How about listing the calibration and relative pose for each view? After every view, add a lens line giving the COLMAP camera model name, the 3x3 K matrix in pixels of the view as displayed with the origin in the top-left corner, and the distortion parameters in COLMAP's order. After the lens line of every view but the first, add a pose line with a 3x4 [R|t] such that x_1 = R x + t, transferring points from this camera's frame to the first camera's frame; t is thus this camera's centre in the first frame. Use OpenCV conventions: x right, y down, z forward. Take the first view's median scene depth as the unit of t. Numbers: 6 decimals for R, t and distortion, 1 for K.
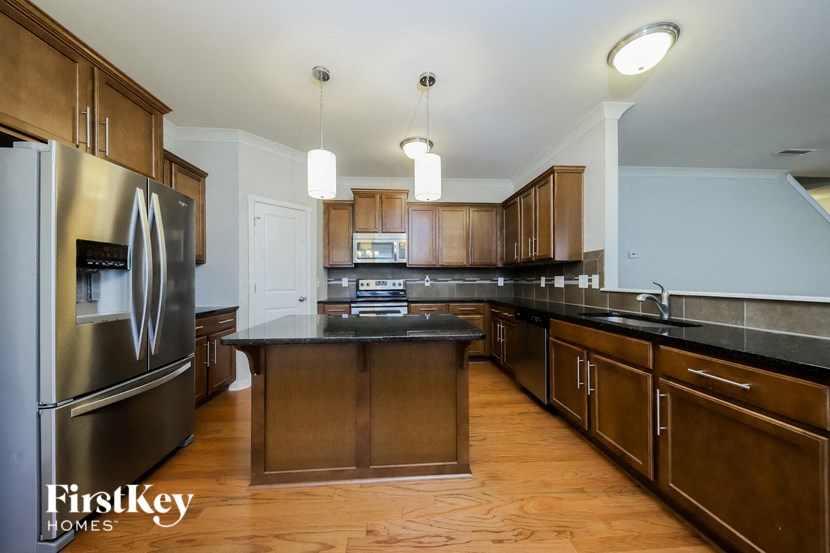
lens RADIAL K [[288.2, 0, 414.5], [0, 288.2, 279.5], [0, 0, 1]] dist [-0.002680, -0.000625]
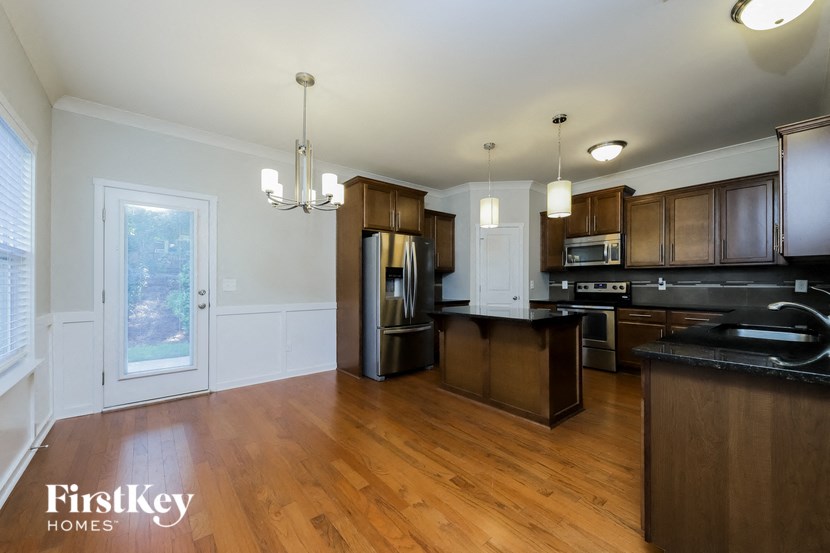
lens RADIAL K [[339.1, 0, 409.8], [0, 339.1, 280.3], [0, 0, 1]] dist [0.002585, -0.000080]
pose [[0.581588, -0.005844, -0.813462, 0.447127], [0.000289, 0.999976, -0.006977, 0.001166], [0.813483, 0.003823, 0.581576, -0.190167]]
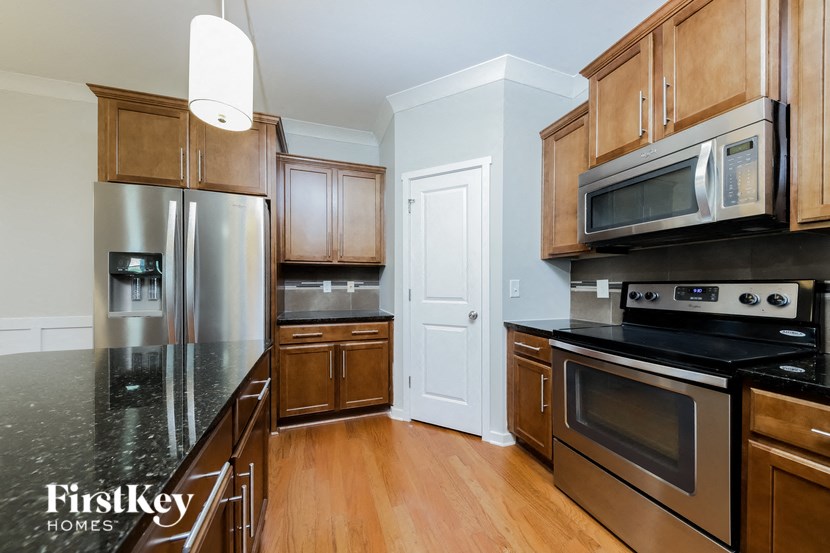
lens RADIAL K [[288.2, 0, 415.5], [0, 288.2, 282.2], [0, 0, 1]] dist [-0.002680, -0.000625]
pose [[0.247443, -0.001862, -0.968901, 0.131293], [-0.000116, 0.999998, -0.001952, -0.000002], [0.968902, 0.000596, 0.247442, 0.605664]]
